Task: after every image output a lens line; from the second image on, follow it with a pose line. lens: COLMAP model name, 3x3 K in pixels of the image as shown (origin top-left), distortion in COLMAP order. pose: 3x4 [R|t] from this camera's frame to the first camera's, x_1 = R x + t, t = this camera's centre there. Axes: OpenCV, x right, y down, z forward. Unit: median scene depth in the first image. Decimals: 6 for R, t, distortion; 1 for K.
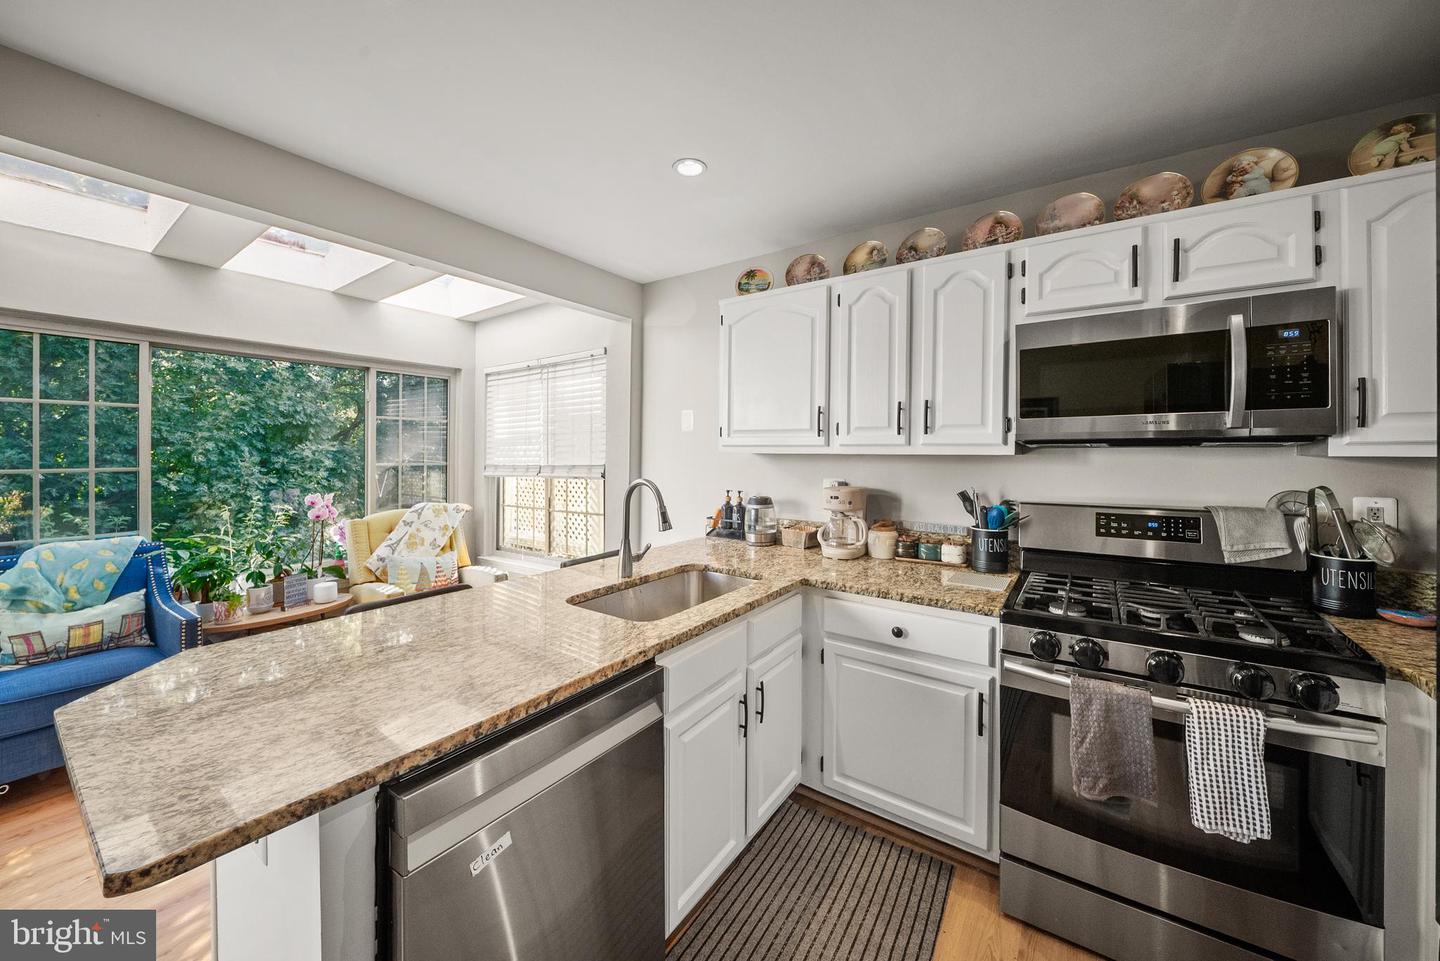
lens RADIAL K [[520.4, 0, 723.6], [0, 520.4, 459.3], [0, 0, 1]] dist [0.001585, -0.004891]
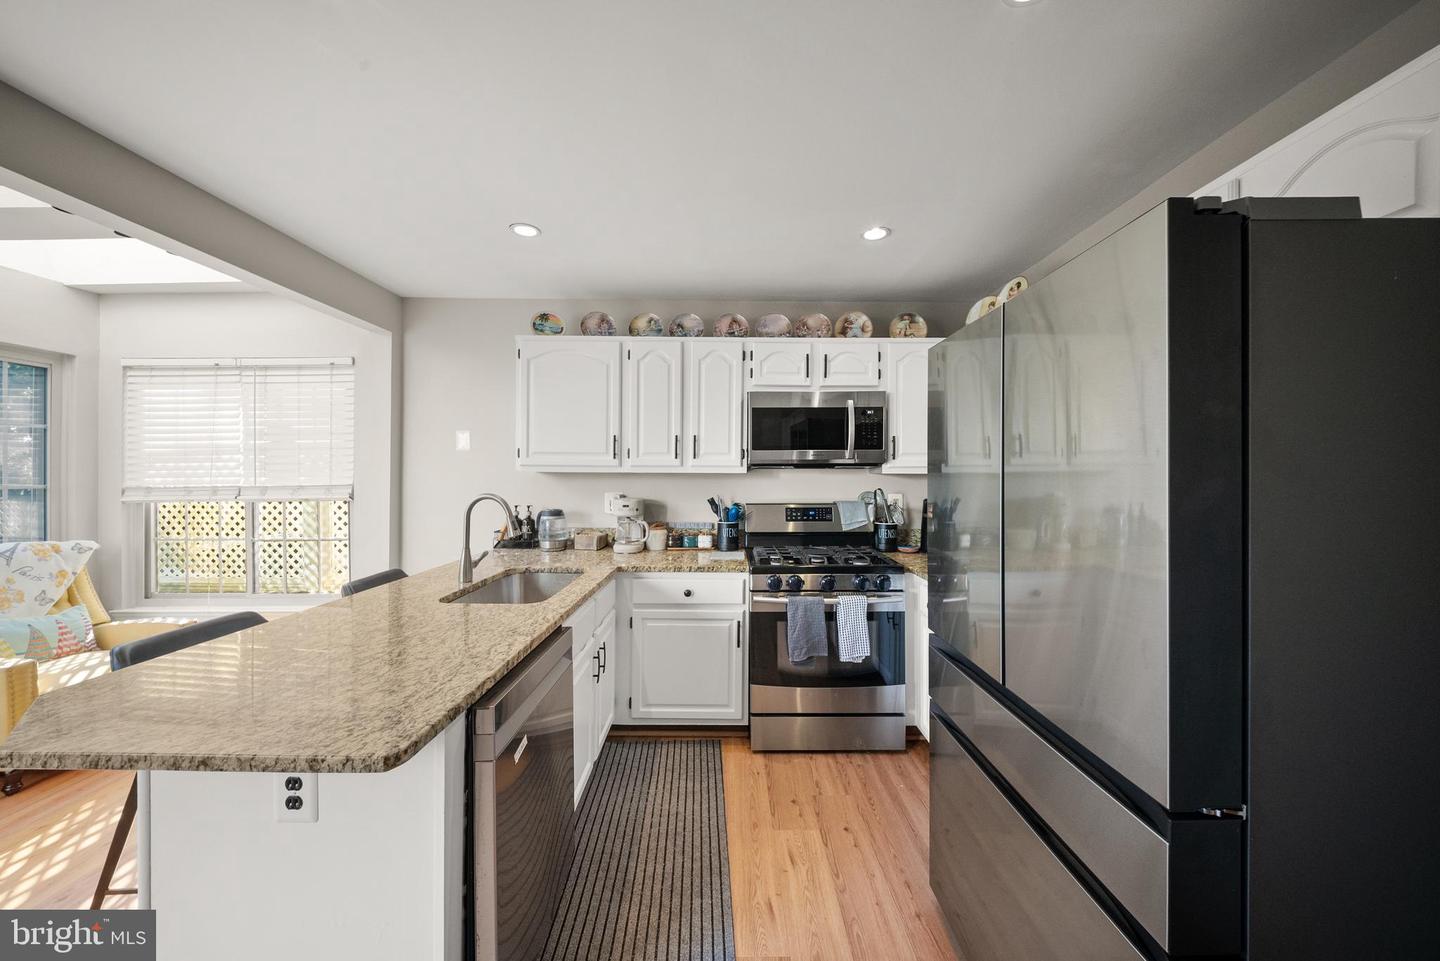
lens RADIAL K [[508.5, 0, 726.5], [0, 508.5, 486.0], [0, 0, 1]] dist [0.005618, -0.004397]
pose [[0.819362, -0.013604, 0.573115, -0.378831], [0.006298, 0.999872, 0.014730, 0.007716], [-0.573242, -0.008460, 0.819343, -0.230285]]
